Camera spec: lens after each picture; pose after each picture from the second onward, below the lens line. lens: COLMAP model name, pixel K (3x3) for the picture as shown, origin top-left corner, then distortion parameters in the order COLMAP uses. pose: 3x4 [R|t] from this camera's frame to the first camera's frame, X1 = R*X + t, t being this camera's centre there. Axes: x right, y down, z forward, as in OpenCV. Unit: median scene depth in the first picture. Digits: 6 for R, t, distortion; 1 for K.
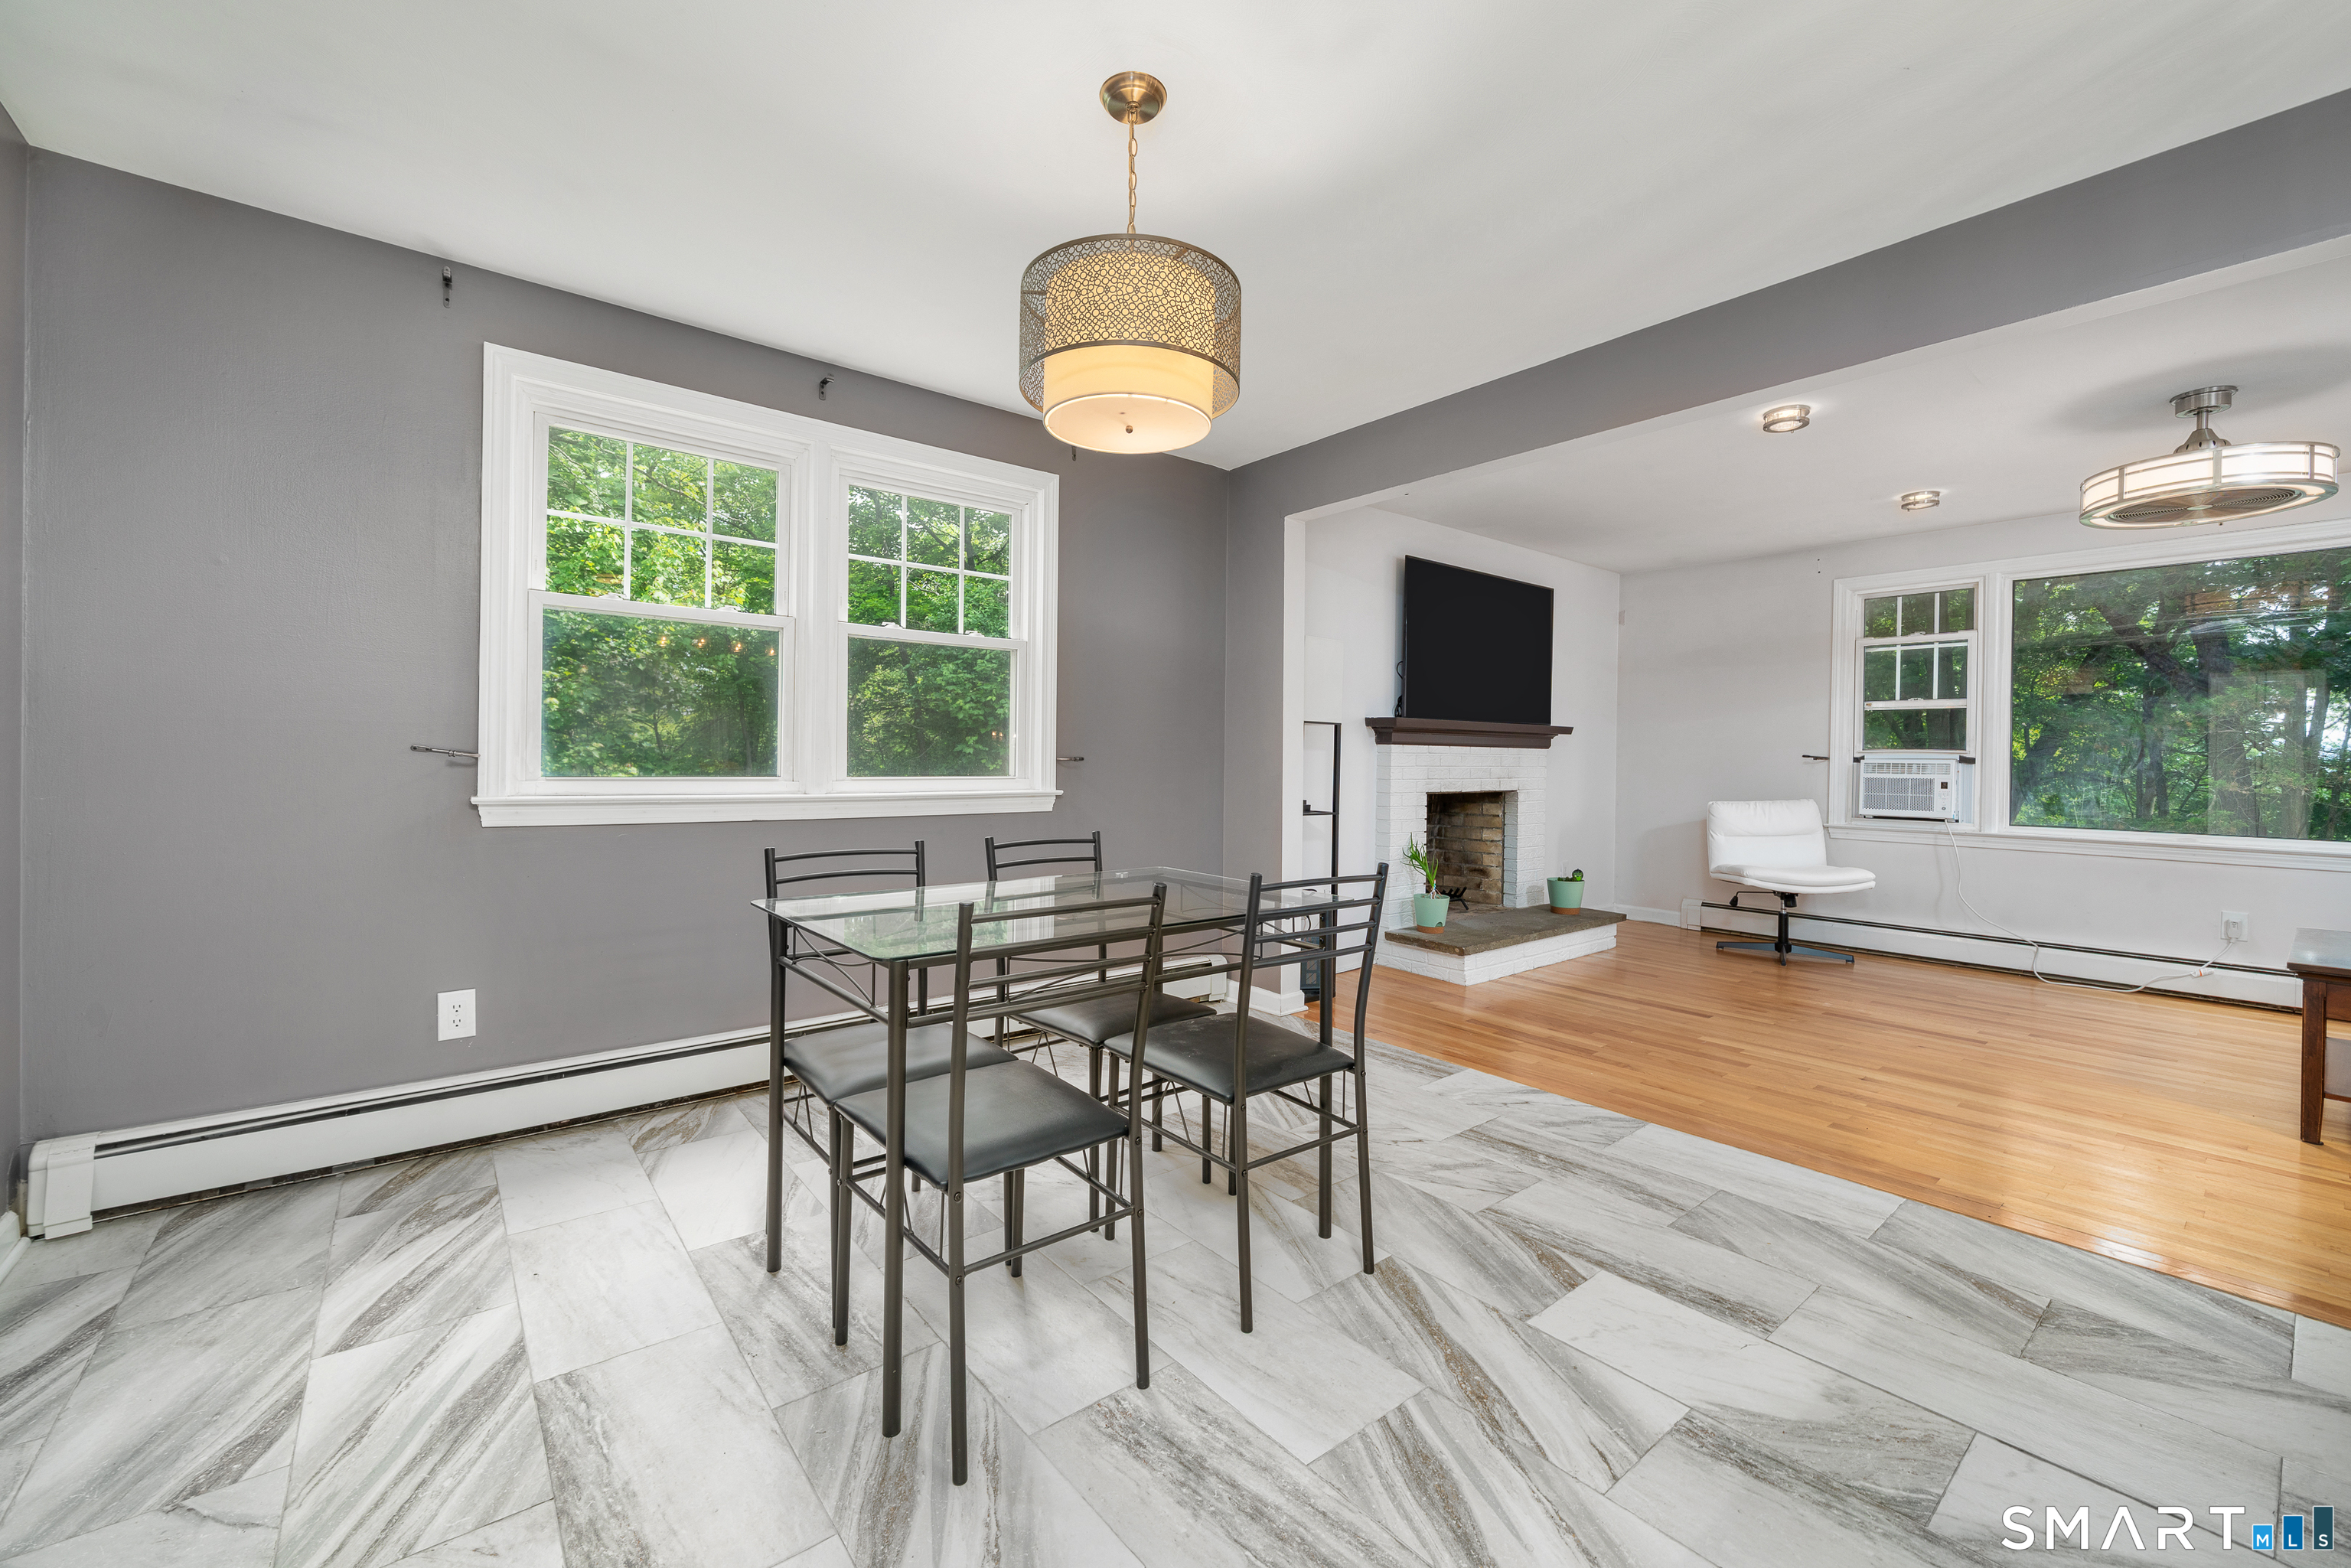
lens RADIAL K [[912.3, 0, 1167.5], [0, 912.3, 749.0], [0, 0, 1]] dist [-0.000753, -0.000101]
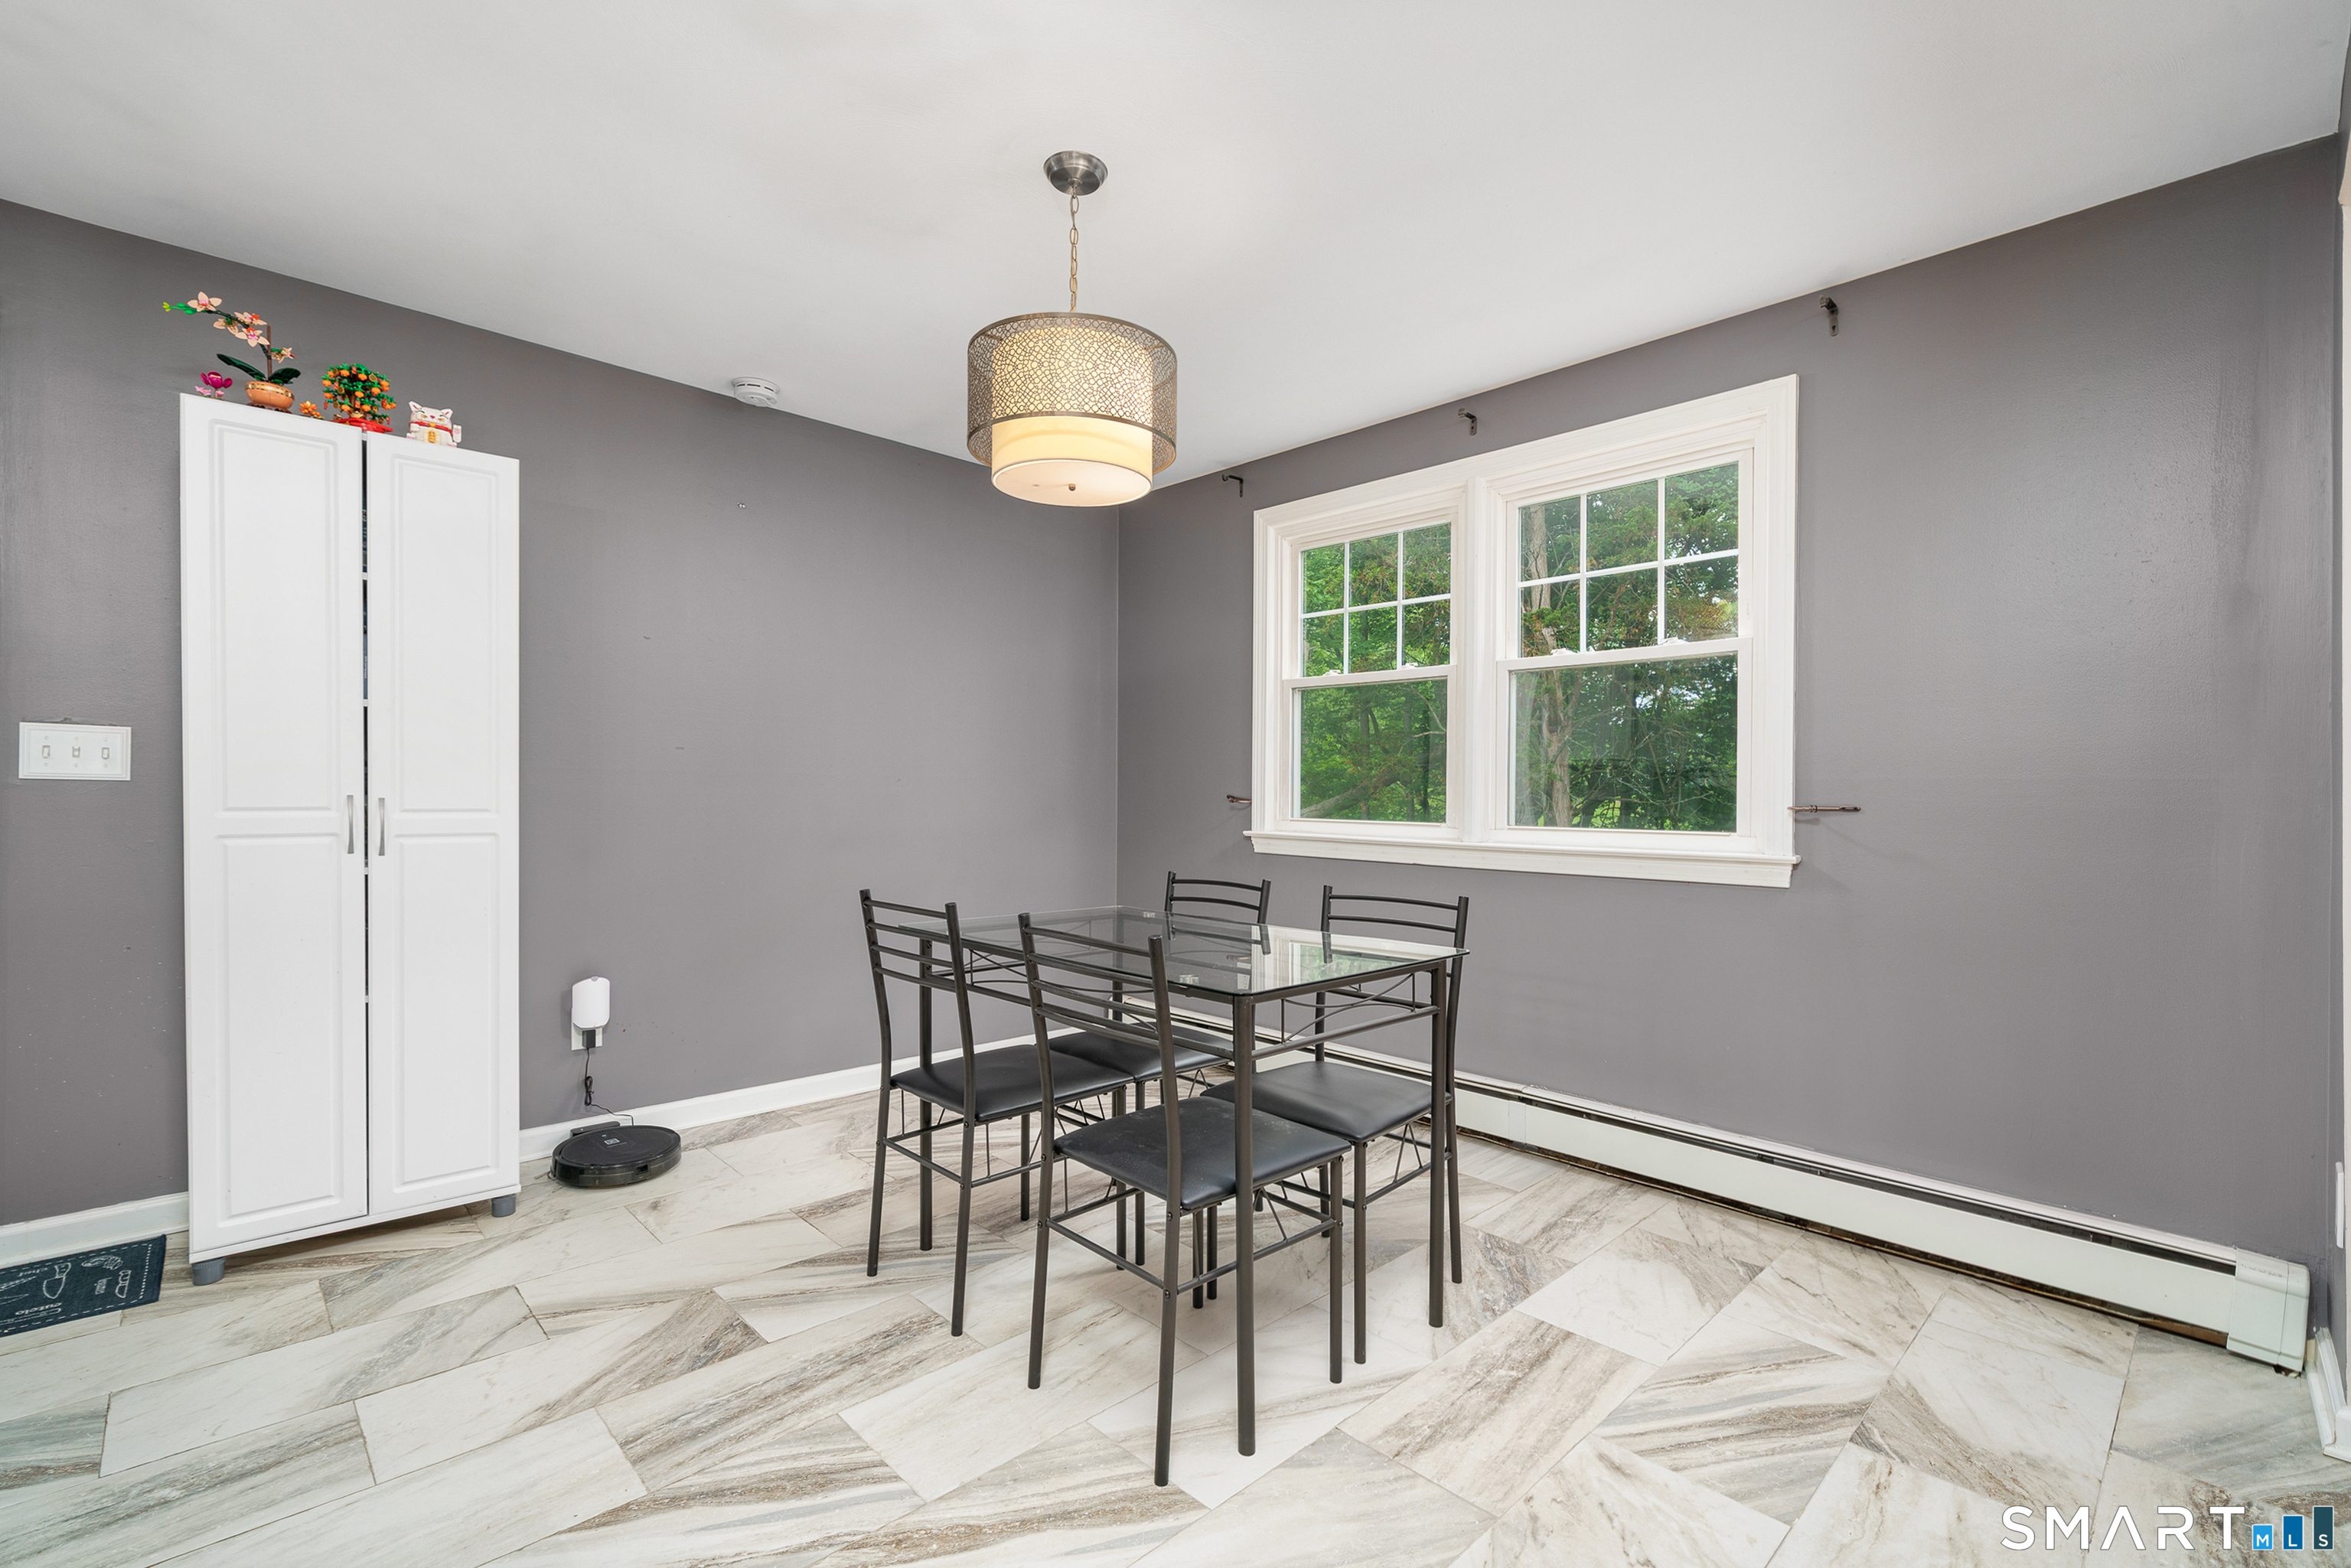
lens RADIAL K [[1056.5, 0, 1175.5], [0, 1056.5, 784.0], [0, 0, 1]] dist [0.062321, 0.000045]
pose [[0.089366, -0.022155, -0.995752, 0.817407], [0.001138, 0.999754, -0.022142, 0.014712], [0.995998, 0.000845, 0.089369, 0.680488]]
